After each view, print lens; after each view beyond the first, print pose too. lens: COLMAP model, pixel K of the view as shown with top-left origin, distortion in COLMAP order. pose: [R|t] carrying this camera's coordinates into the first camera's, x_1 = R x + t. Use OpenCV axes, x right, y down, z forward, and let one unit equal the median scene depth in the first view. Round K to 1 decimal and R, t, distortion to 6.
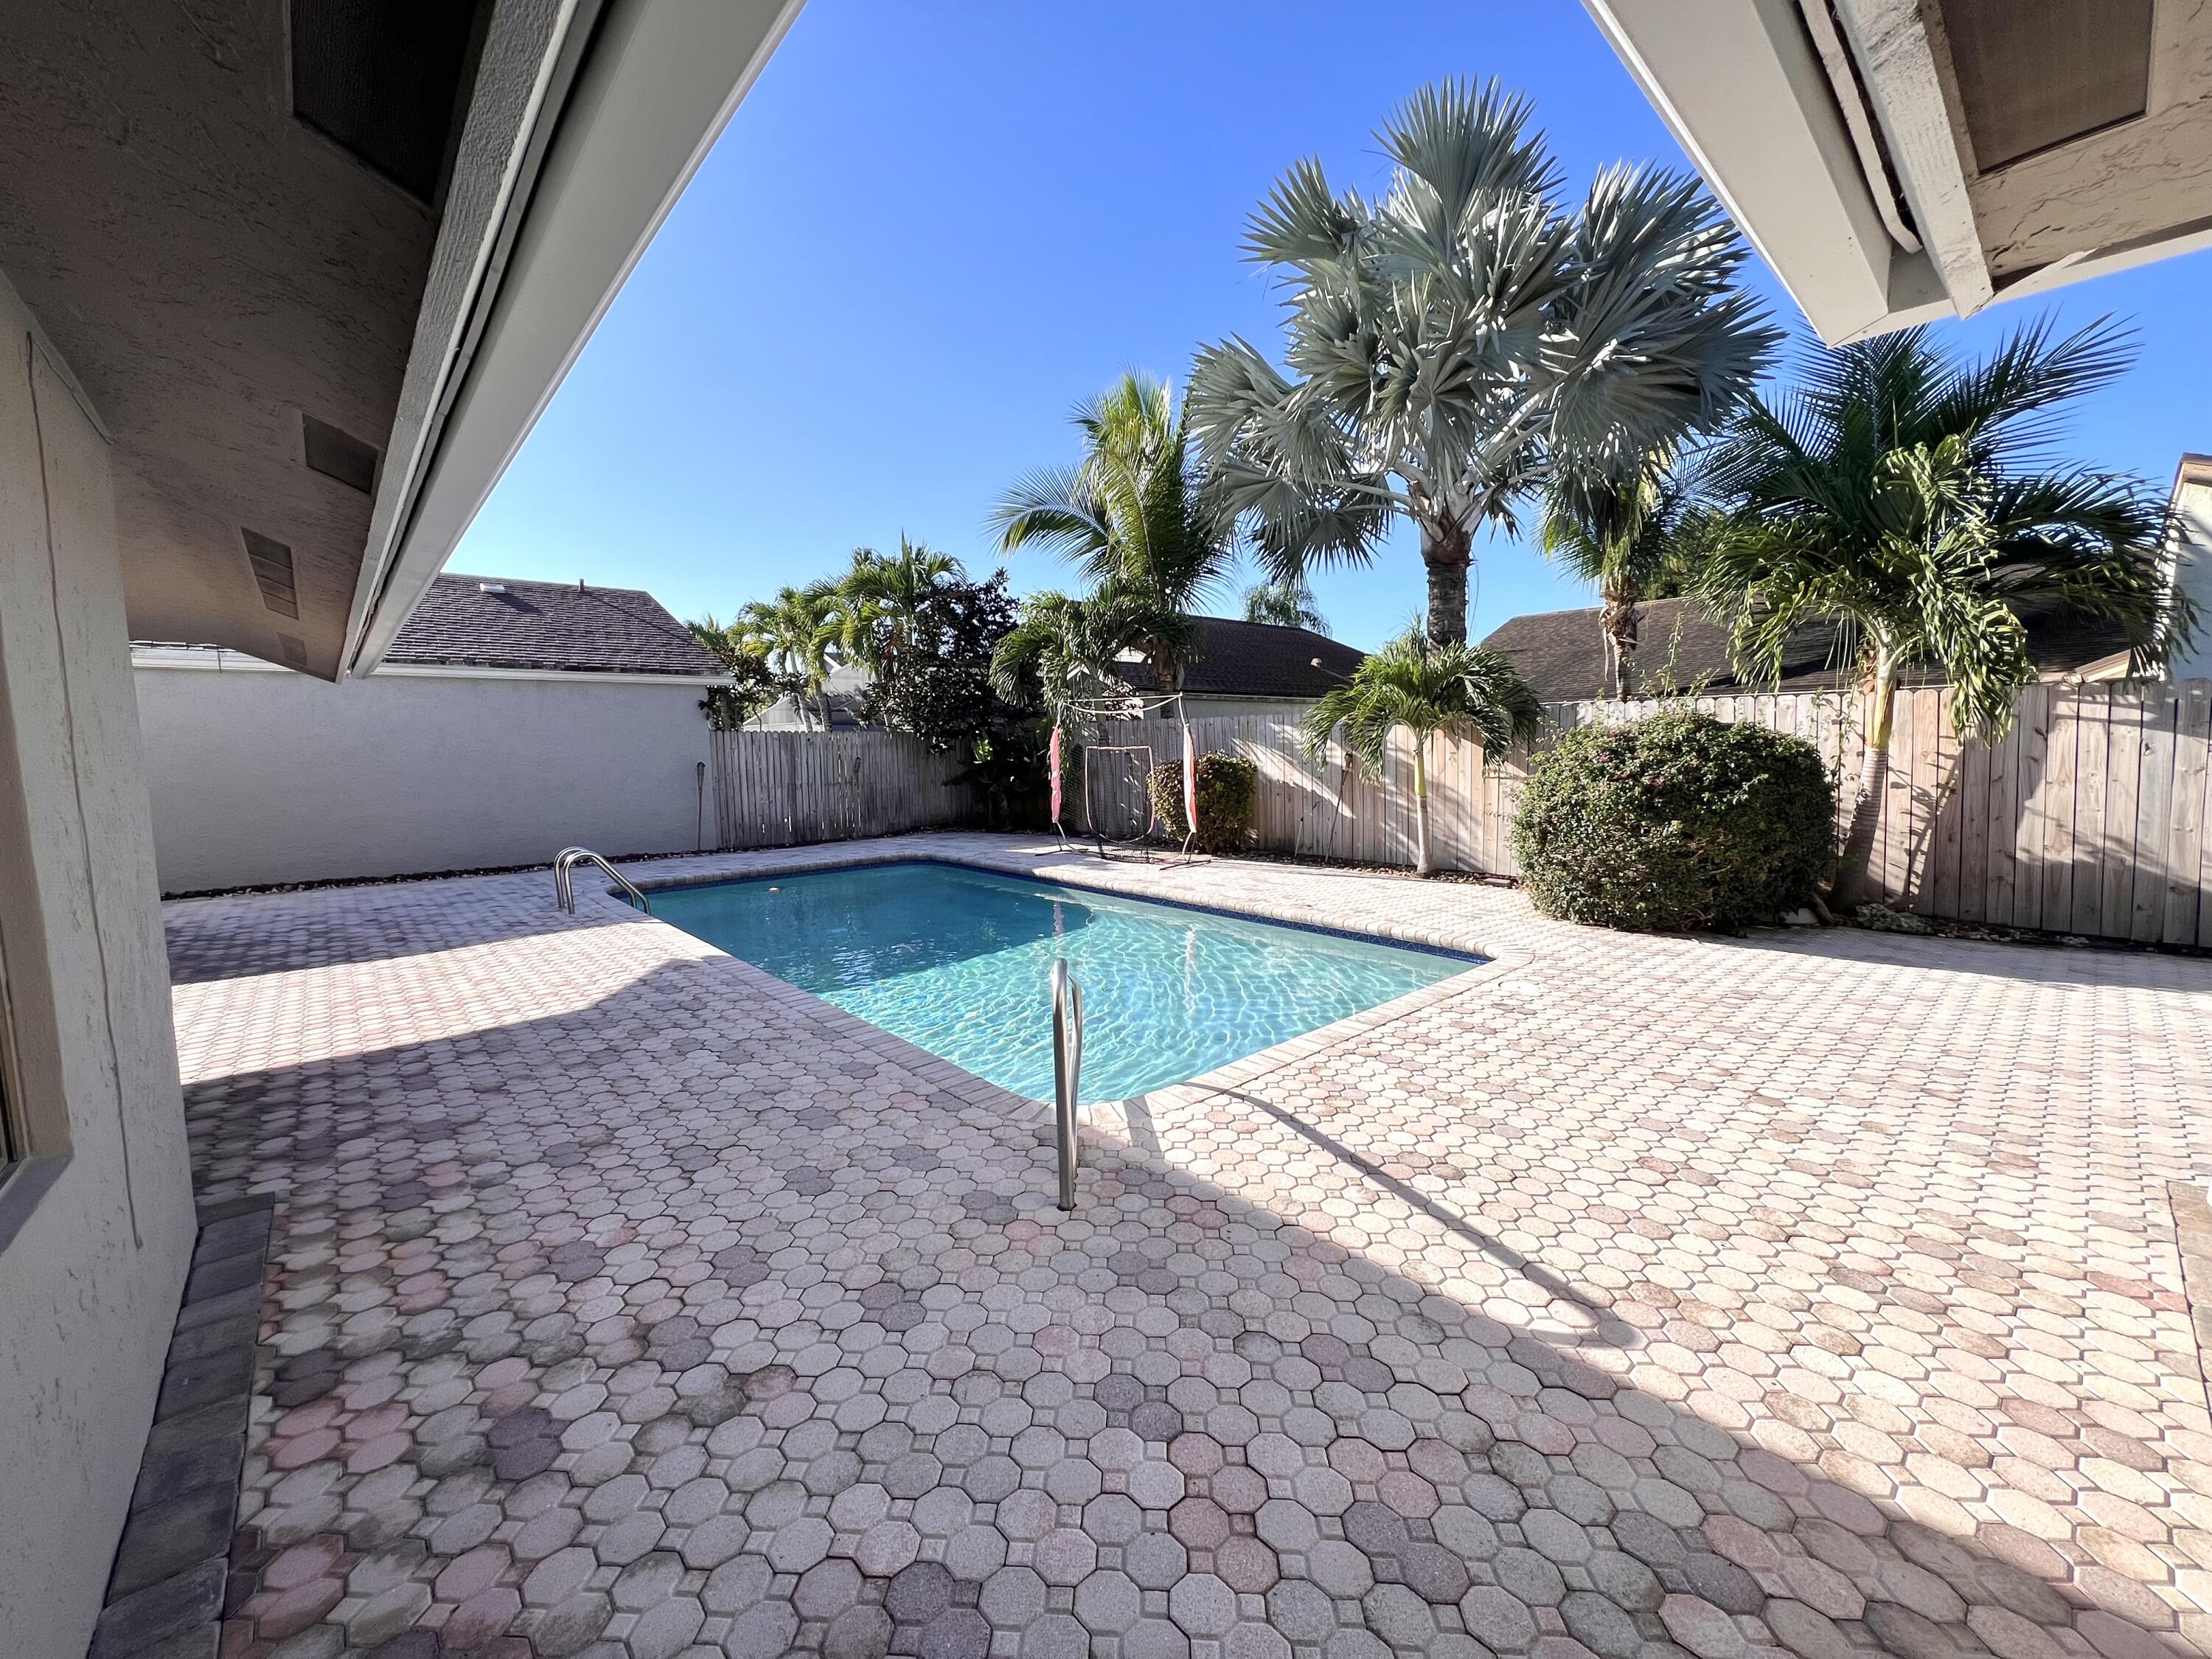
lens RADIAL K [[878.3, 0, 1106.0], [0, 878.3, 829.5], [0, 0, 1]] dist [-0.001305, 0.000675]
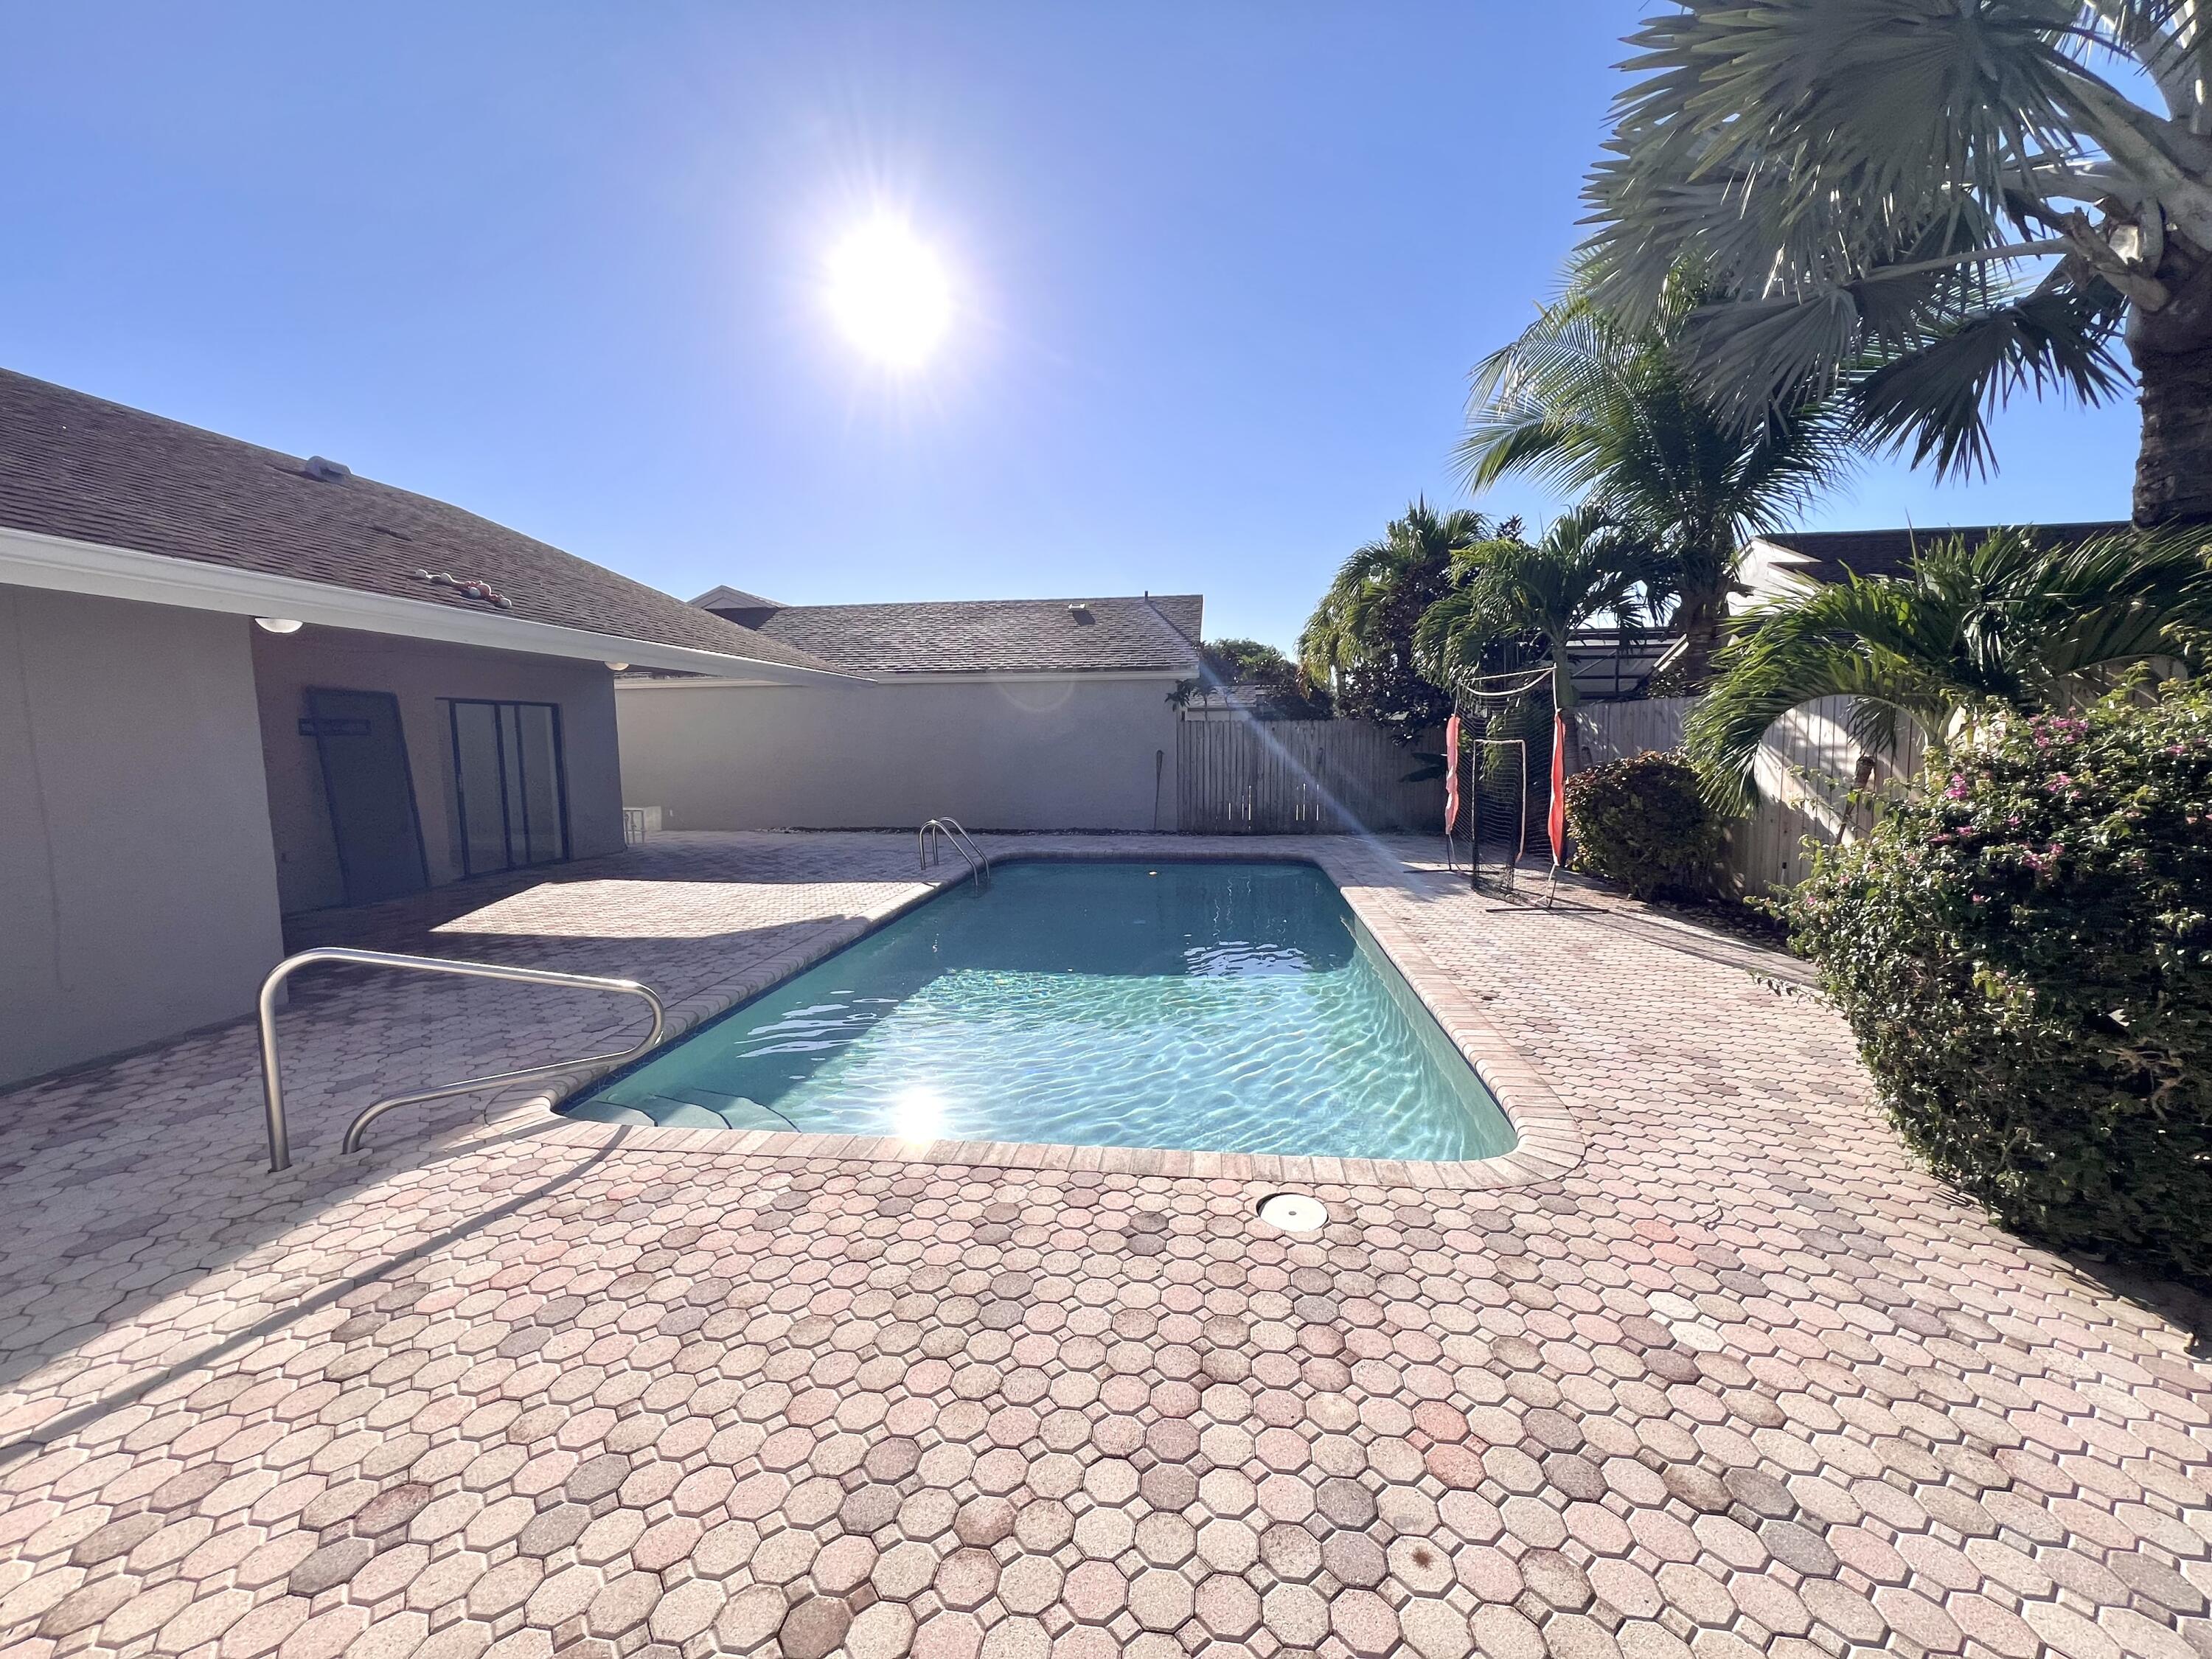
lens RADIAL K [[879.3, 0, 1111.1], [0, 879.3, 831.2], [0, 0, 1]] dist [-0.001358, 0.000627]
pose [[0.660053, 0.088225, -0.746020, 1.089861], [-0.074487, 0.995872, 0.051869, -0.096245], [0.747517, 0.021332, 0.663900, 0.793858]]
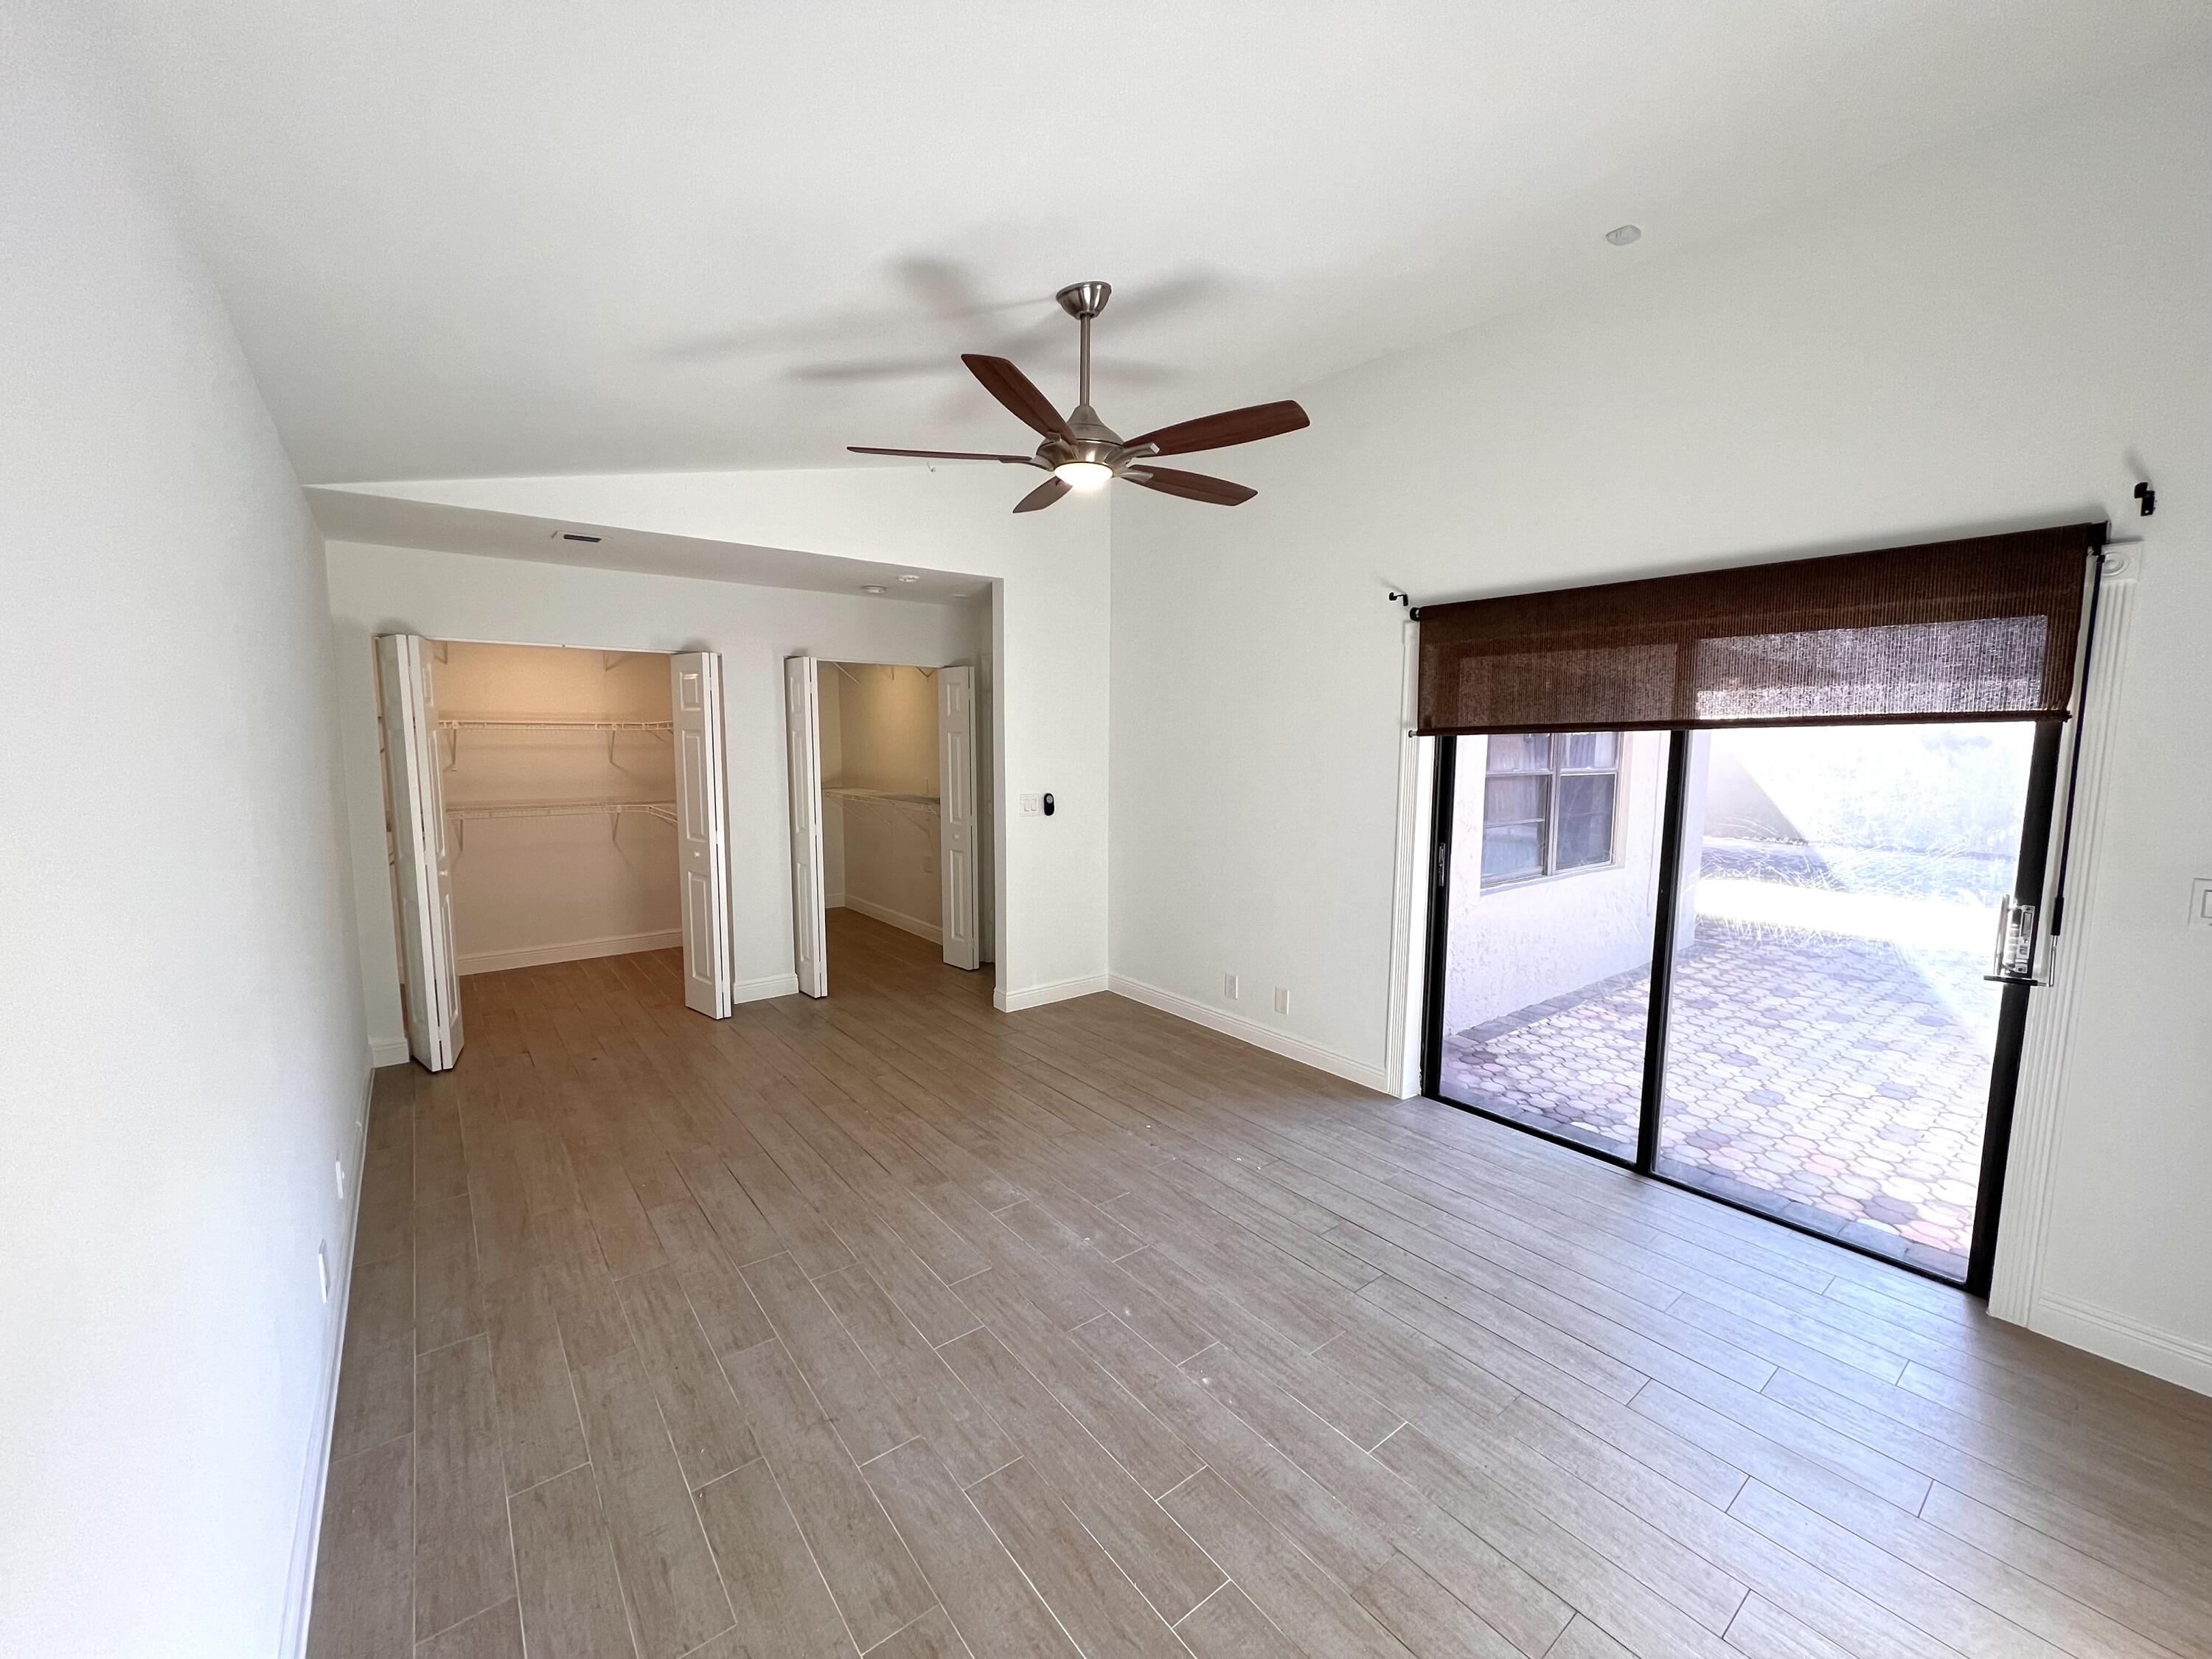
lens RADIAL K [[879.3, 0, 1111.1], [0, 879.3, 831.2], [0, 0, 1]] dist [-0.001358, 0.000627]
pose [[-0.060709, 0.117274, -0.991242, 1.129262], [-0.104101, 0.986914, 0.123137, -0.000351], [0.992712, 0.110665, -0.047706, -0.420782]]
